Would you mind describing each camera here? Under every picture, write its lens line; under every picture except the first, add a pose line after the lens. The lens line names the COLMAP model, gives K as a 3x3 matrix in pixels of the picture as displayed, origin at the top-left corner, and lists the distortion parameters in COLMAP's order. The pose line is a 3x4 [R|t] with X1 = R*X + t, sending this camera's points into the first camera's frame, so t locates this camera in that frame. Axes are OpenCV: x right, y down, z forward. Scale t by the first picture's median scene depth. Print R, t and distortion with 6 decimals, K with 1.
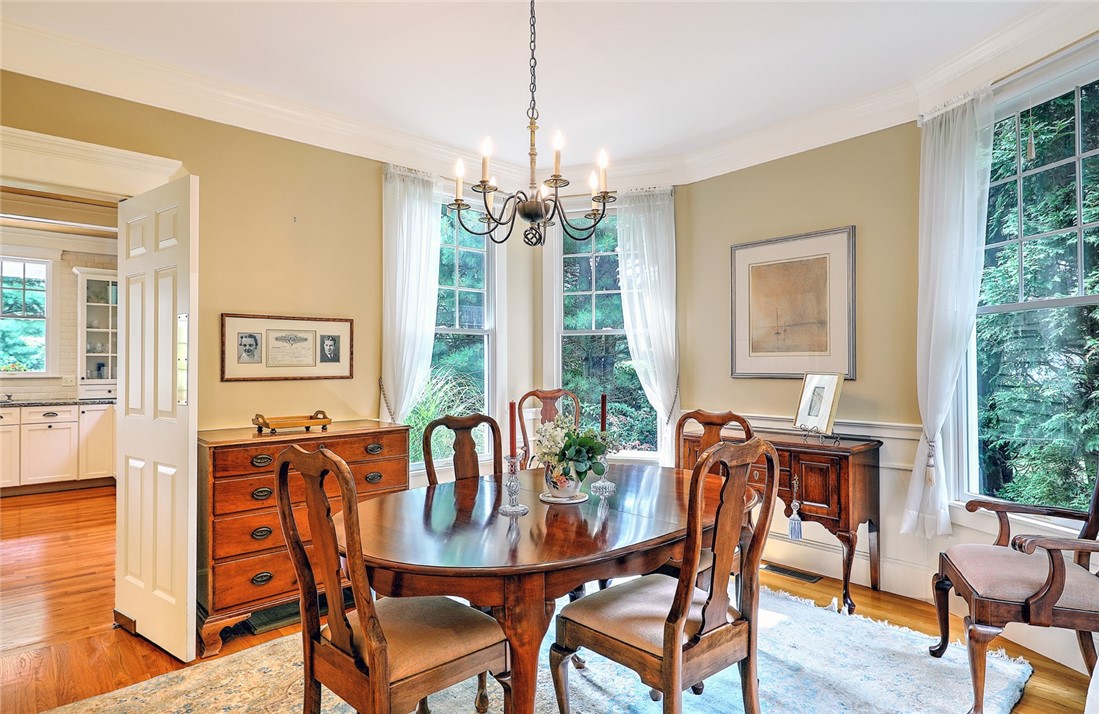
lens RADIAL K [[601.4, 0, 549.5], [0, 601.4, 357.0], [0, 0, 1]] dist [-0.001482, 0.000046]
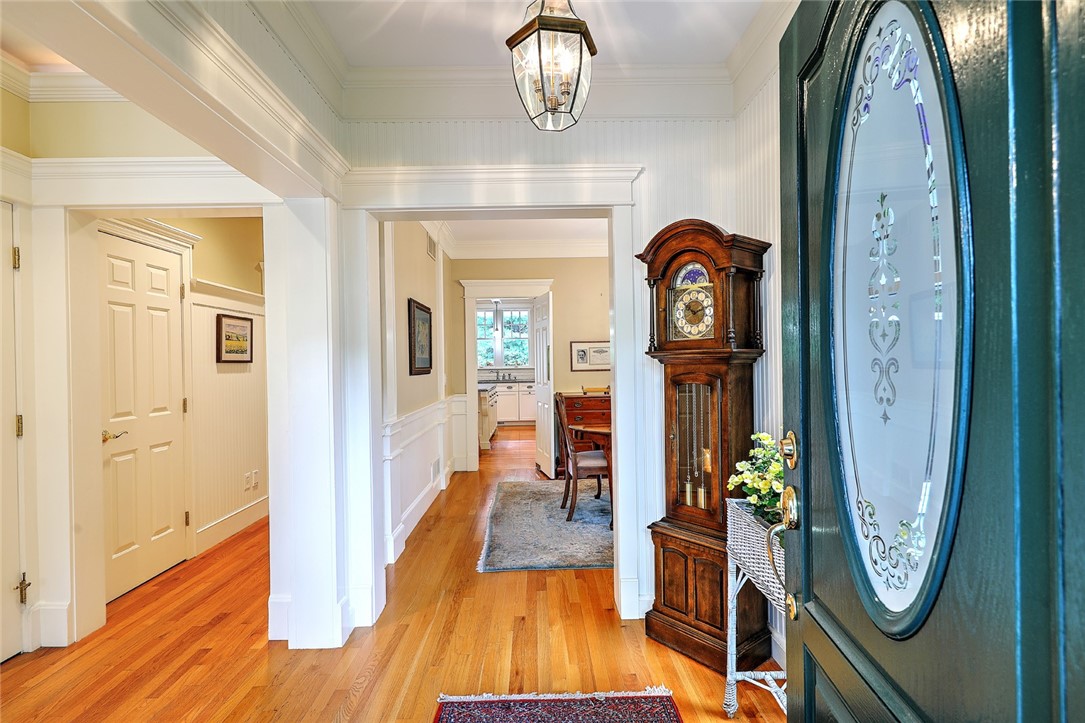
lens RADIAL K [[521.8, 0, 542.5], [0, 521.8, 361.5], [0, 0, 1]] dist [0.001673, 0.000326]
pose [[0.753936, -0.007909, -0.656901, 0.669773], [0.023543, 0.999610, 0.014986, -0.028229], [0.656526, -0.026764, 0.753828, -0.561049]]
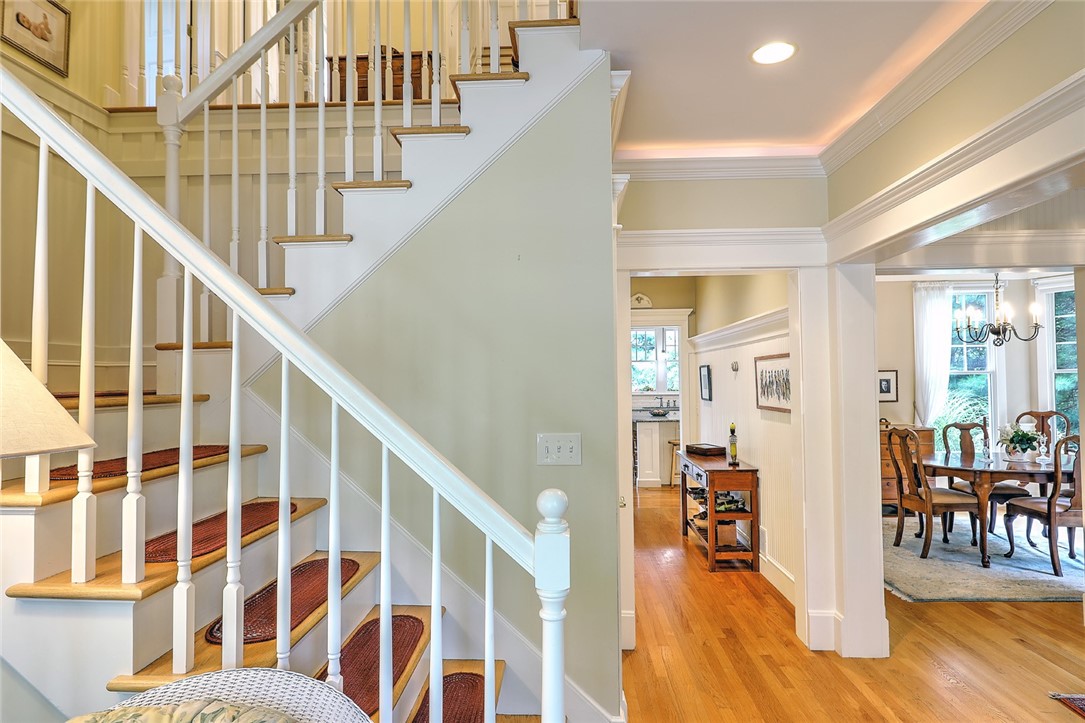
lens RADIAL K [[629.4, 0, 542.5], [0, 629.4, 361.5], [0, 0, 1]] dist [-0.002538, 0.000203]
pose [[0.716661, -0.021046, -0.697104, 0.276917], [0.015940, 0.999778, -0.013796, -0.090537], [0.697239, -0.001225, 0.716838, -1.322809]]
